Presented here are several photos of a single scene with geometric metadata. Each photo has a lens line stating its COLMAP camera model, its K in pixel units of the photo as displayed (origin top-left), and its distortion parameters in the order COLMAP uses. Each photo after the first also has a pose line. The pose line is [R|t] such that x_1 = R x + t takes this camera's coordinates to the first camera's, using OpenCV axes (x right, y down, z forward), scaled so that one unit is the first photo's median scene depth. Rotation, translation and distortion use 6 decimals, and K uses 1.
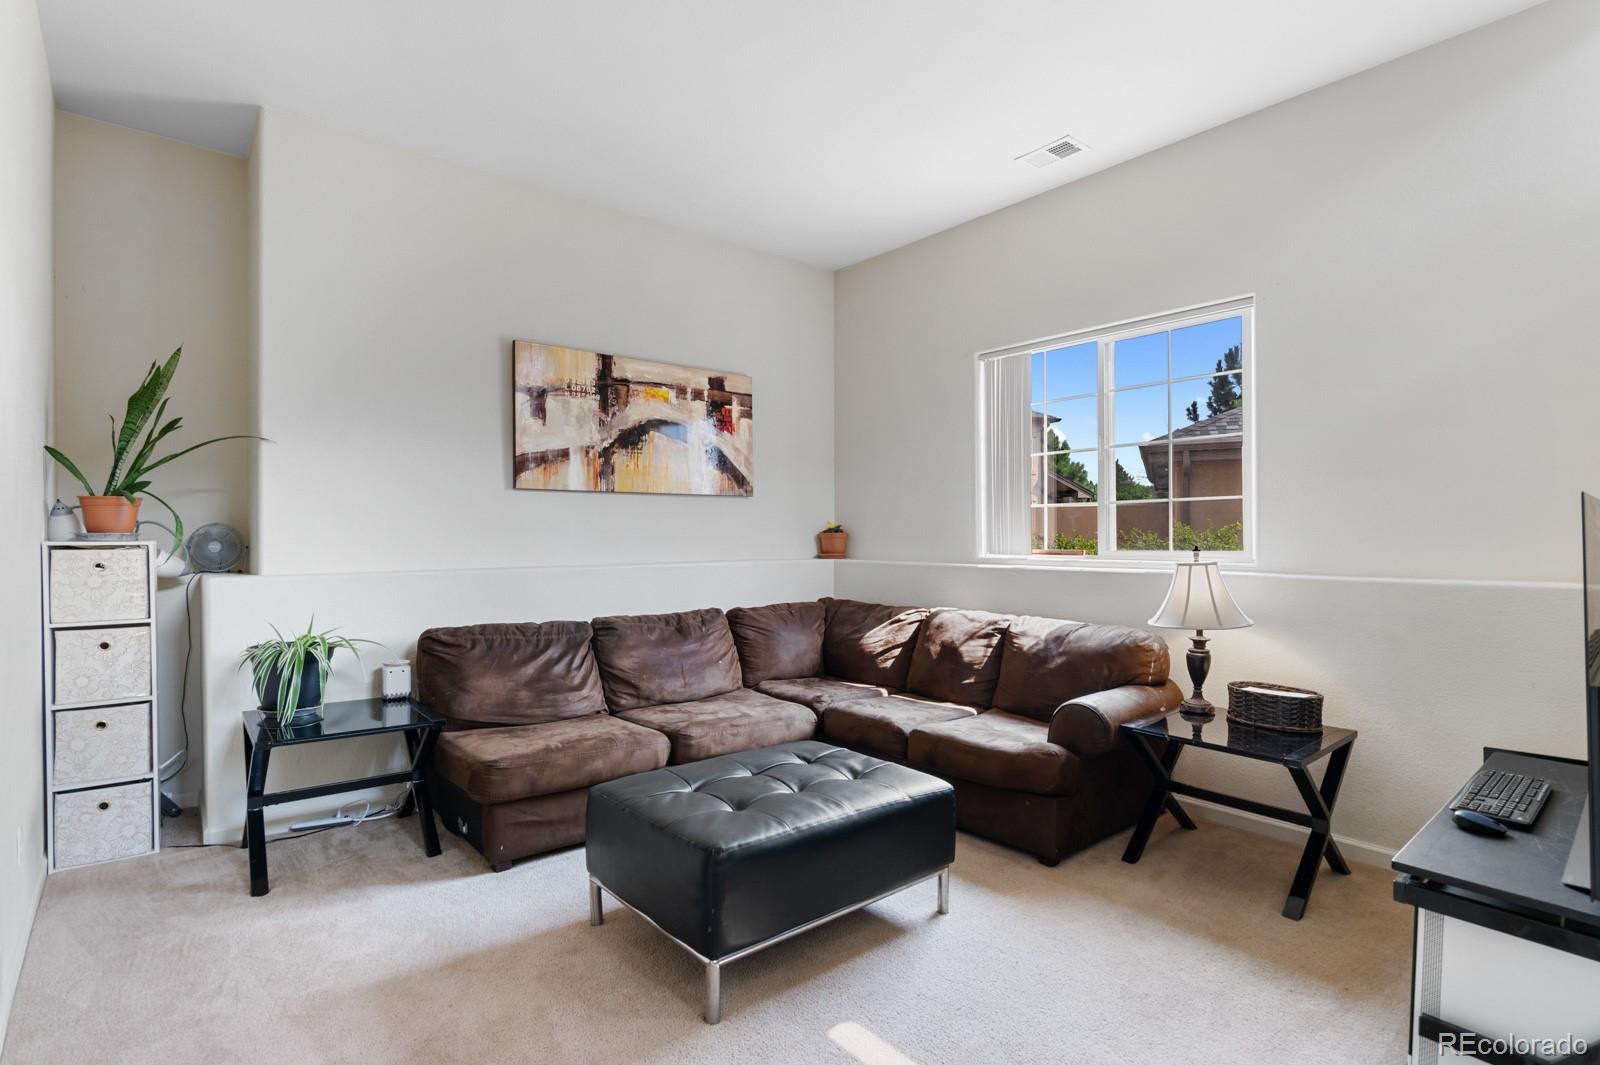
lens RADIAL K [[786.3, 0, 791.3], [0, 786.3, 536.1], [0, 0, 1]] dist [-0.006171, 0.000773]
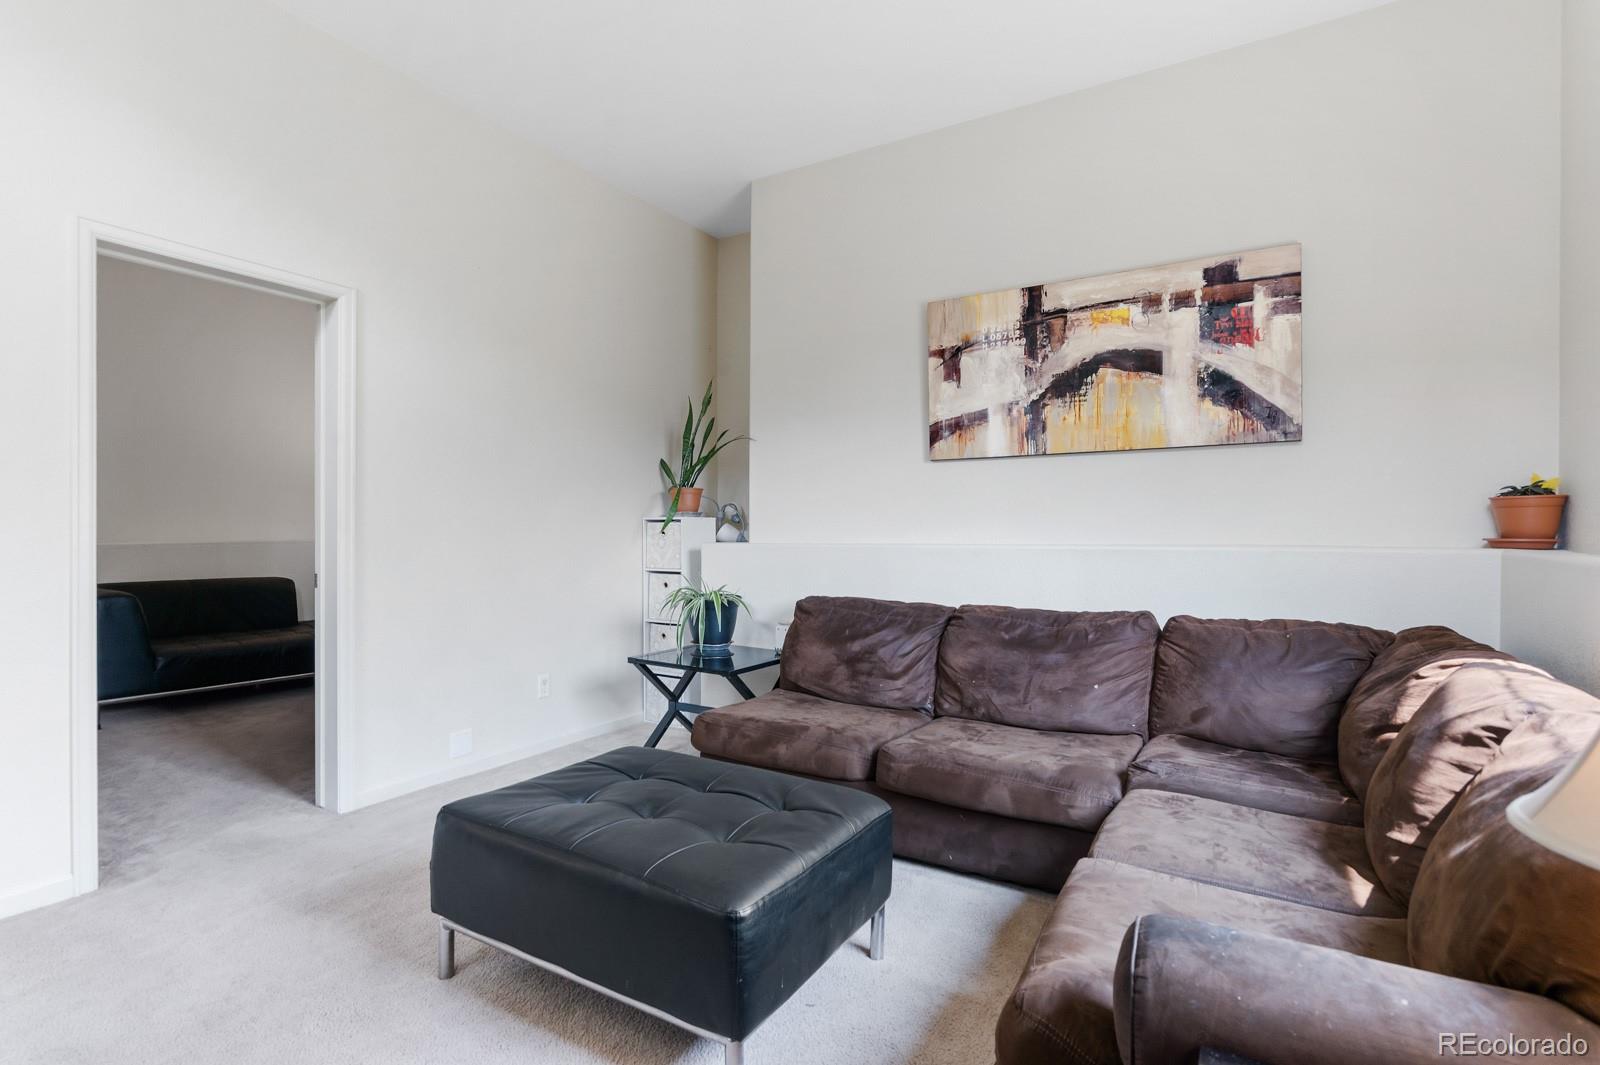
lens RADIAL K [[786.3, 0, 796.7], [0, 786.3, 533.2], [0, 0, 1]] dist [-0.006171, 0.000773]
pose [[0.320552, 0.009829, -0.947180, 0.456811], [0.002435, 0.999934, 0.011200, 0.014983], [0.947228, -0.005897, 0.320507, 0.503958]]
